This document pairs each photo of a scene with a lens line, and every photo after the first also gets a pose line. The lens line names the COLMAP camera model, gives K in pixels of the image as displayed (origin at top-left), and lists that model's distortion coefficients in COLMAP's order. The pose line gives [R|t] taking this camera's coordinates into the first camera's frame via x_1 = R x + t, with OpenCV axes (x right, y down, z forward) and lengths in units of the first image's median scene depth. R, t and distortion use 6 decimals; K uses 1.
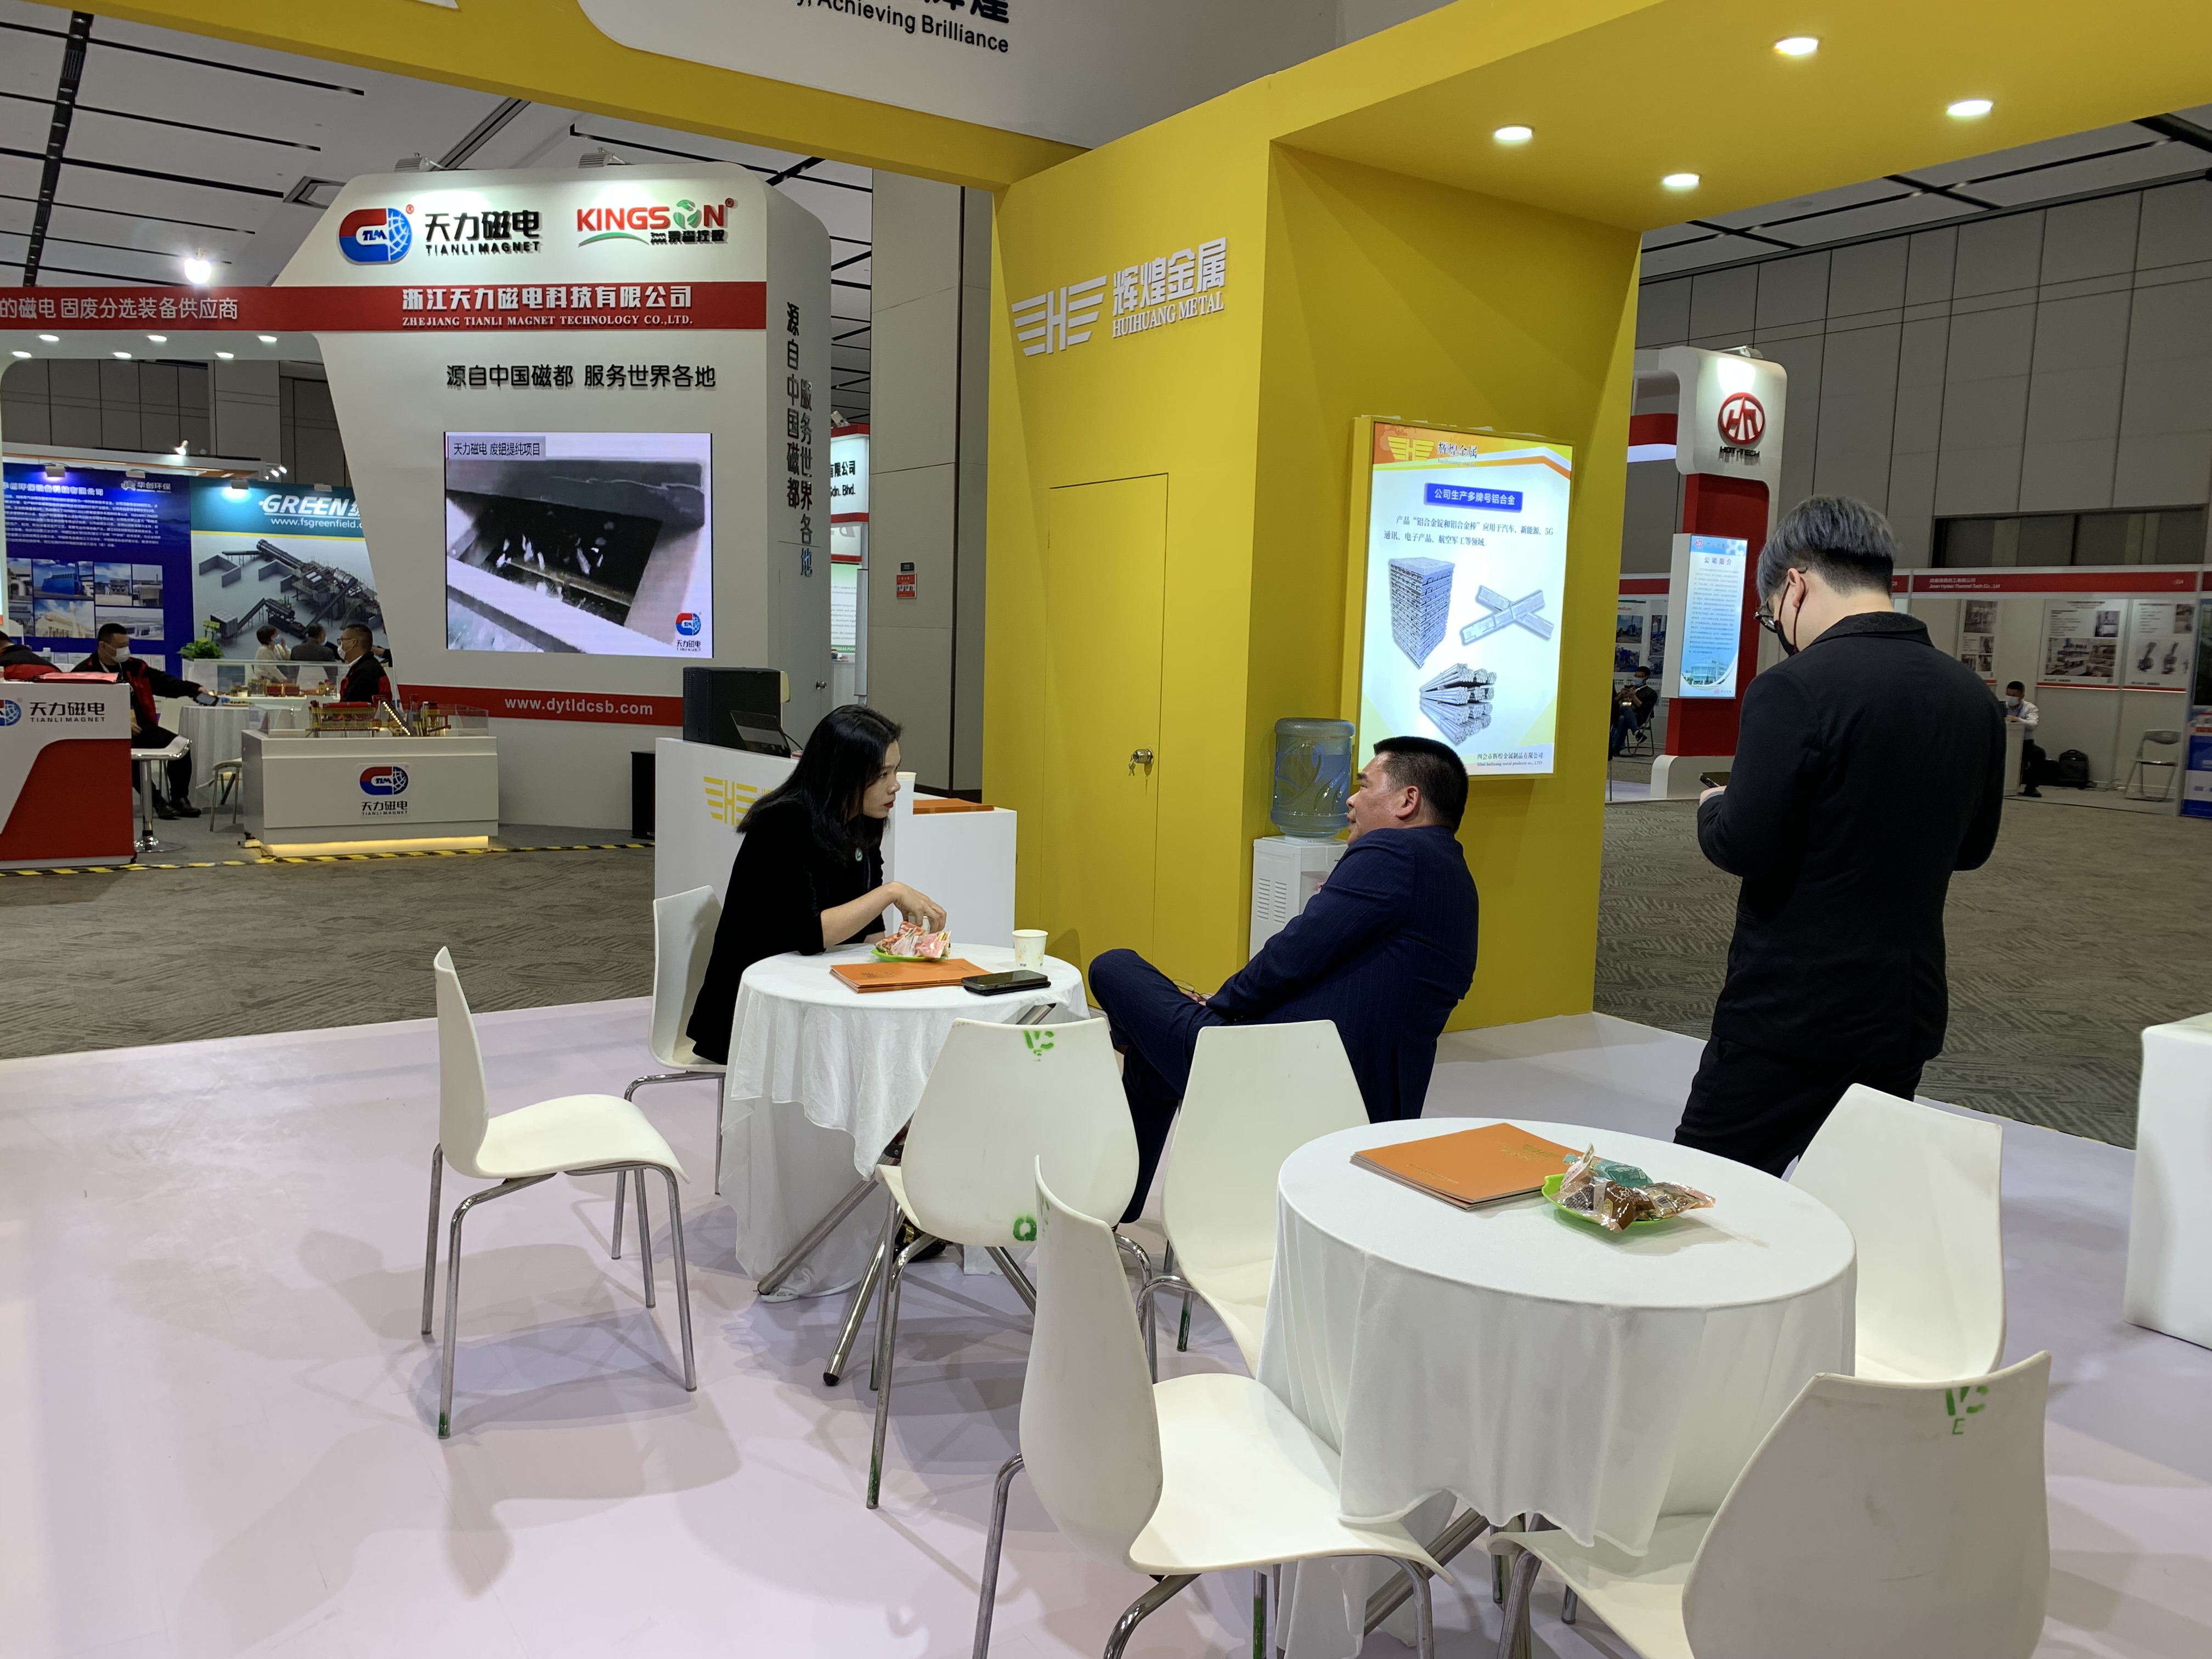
lens RADIAL K [[1691.3, 0, 1112.8], [0, 1691.3, 827.2], [0, 0, 1]] dist [-0.009558, -0.008453]
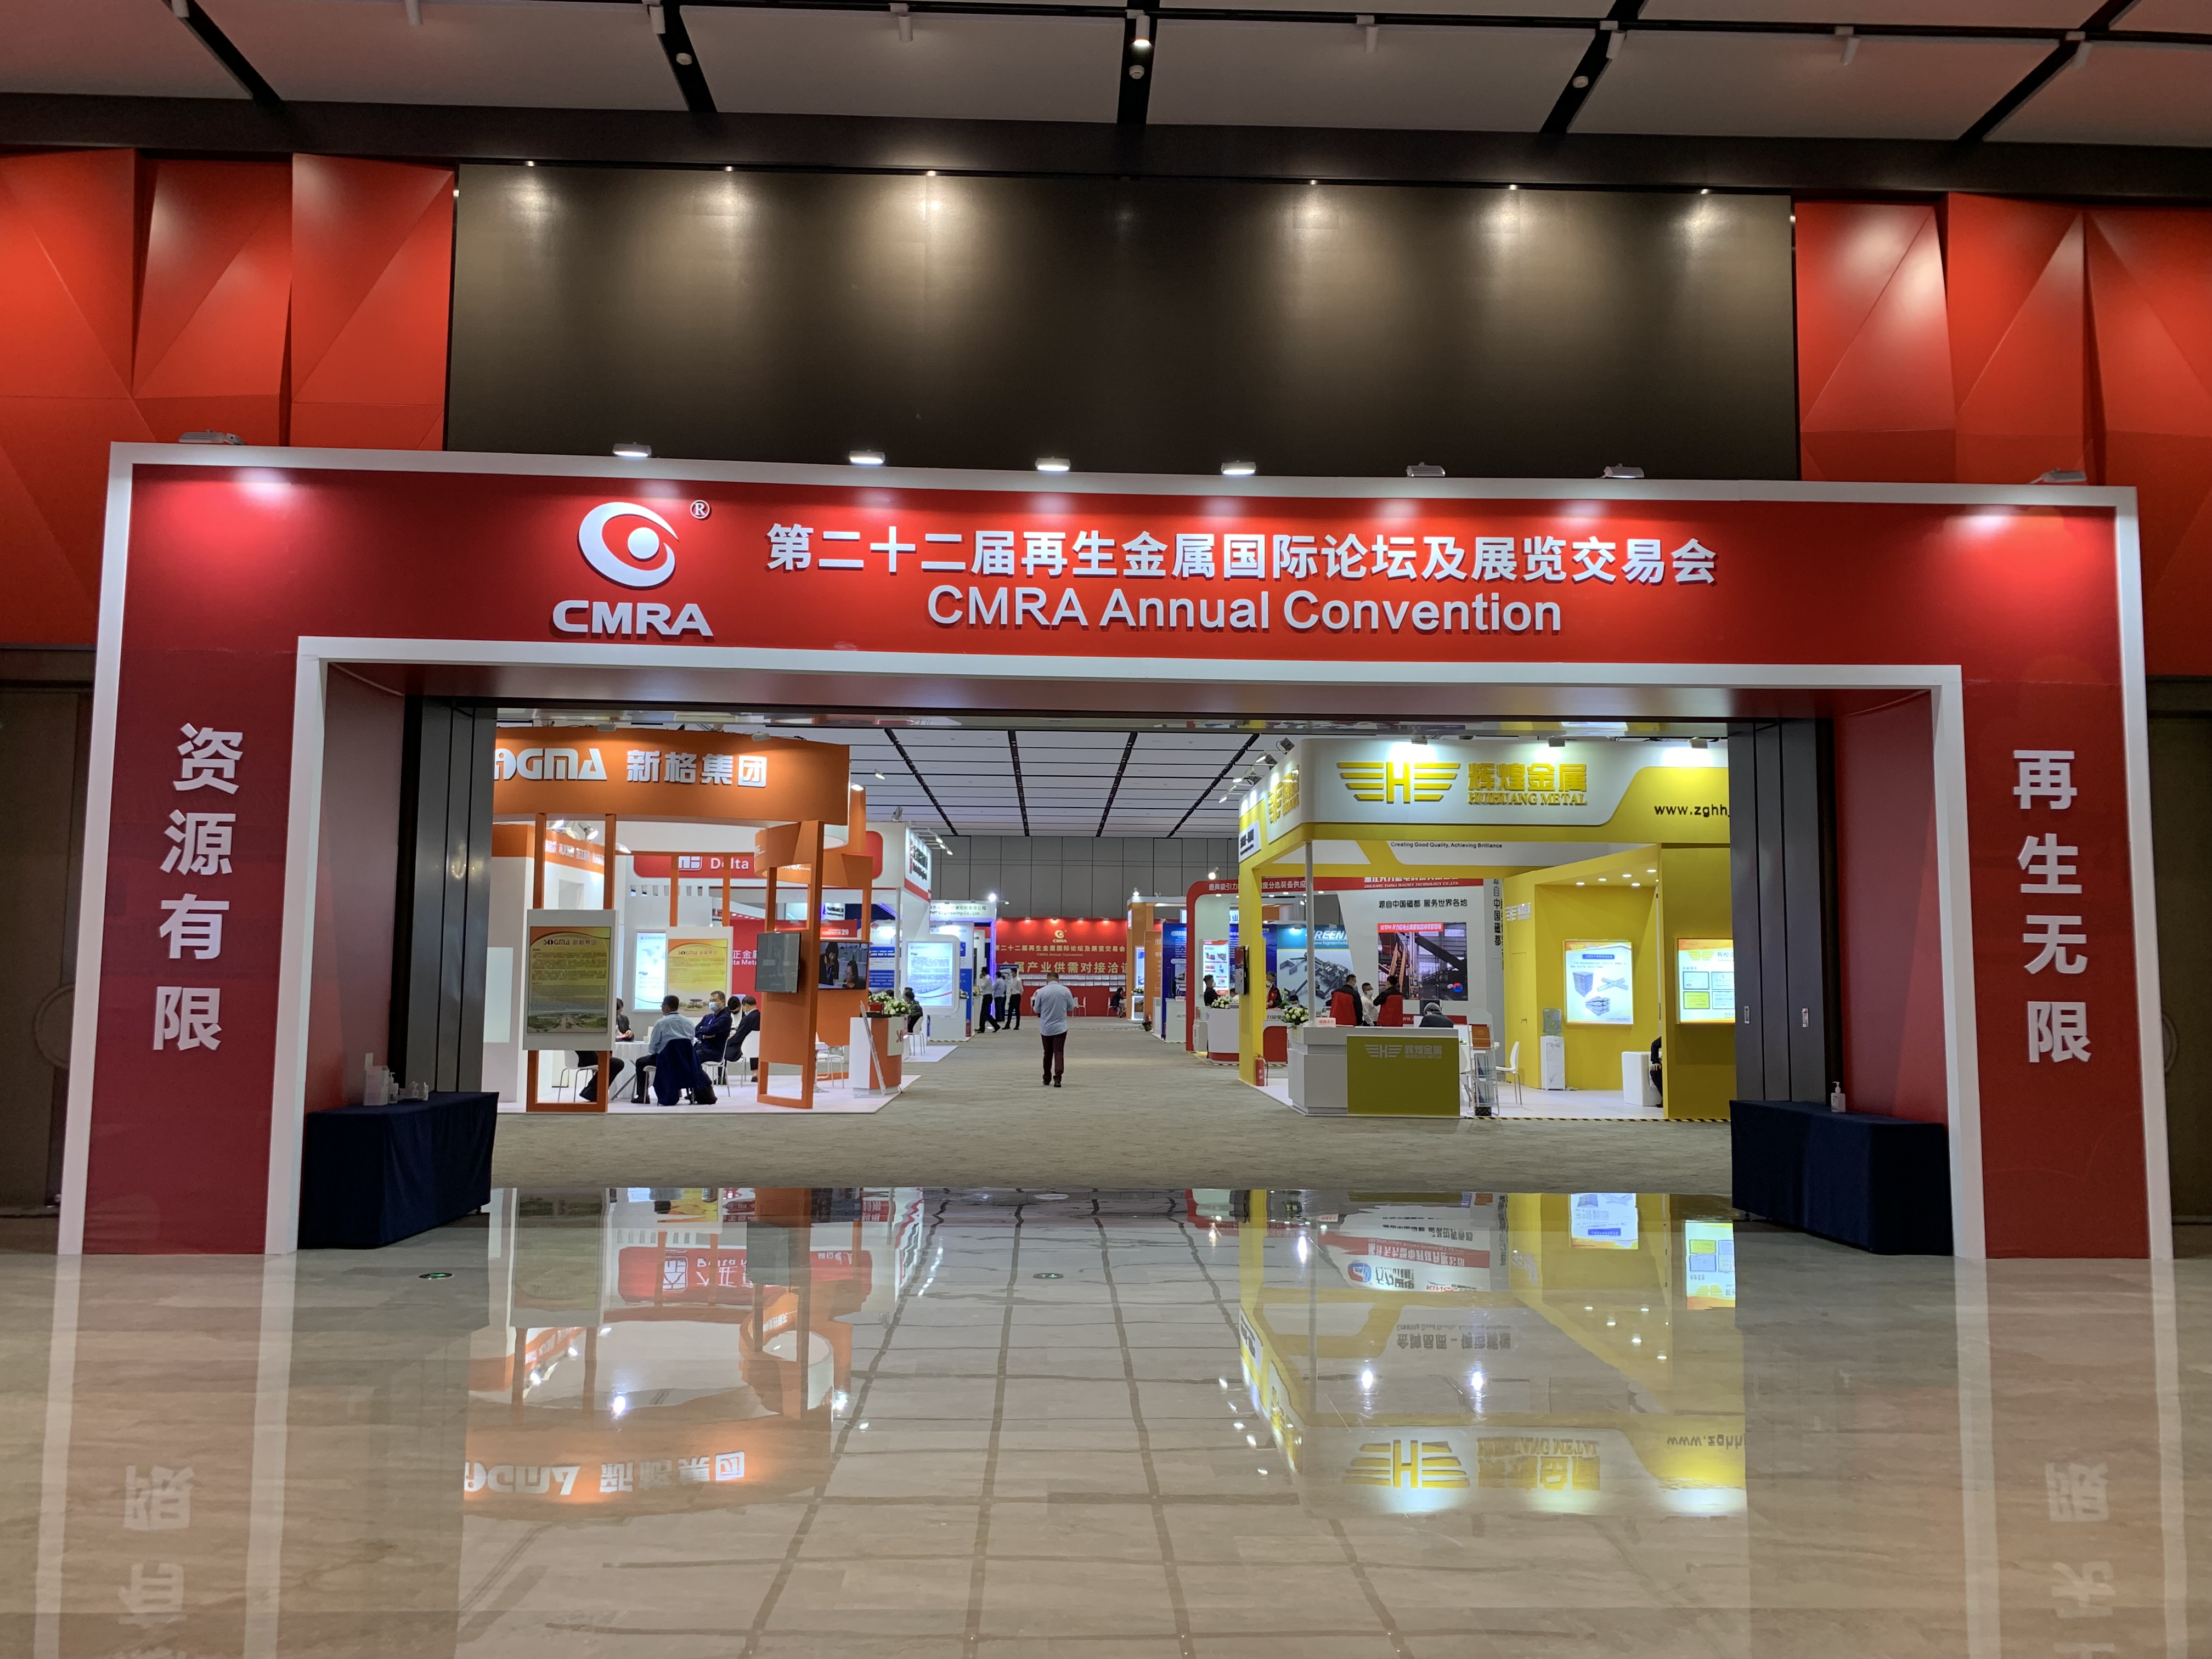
lens RADIAL K [[1691.3, 0, 1106.0], [0, 1691.3, 829.6], [0, 0, 1]] dist [-0.009558, -0.008453]
pose [[0.850053, -0.065170, -0.522650, 0.414051], [-0.045948, 0.979357, -0.196849, 0.112776], [0.524689, 0.191347, 0.829511, -0.948892]]
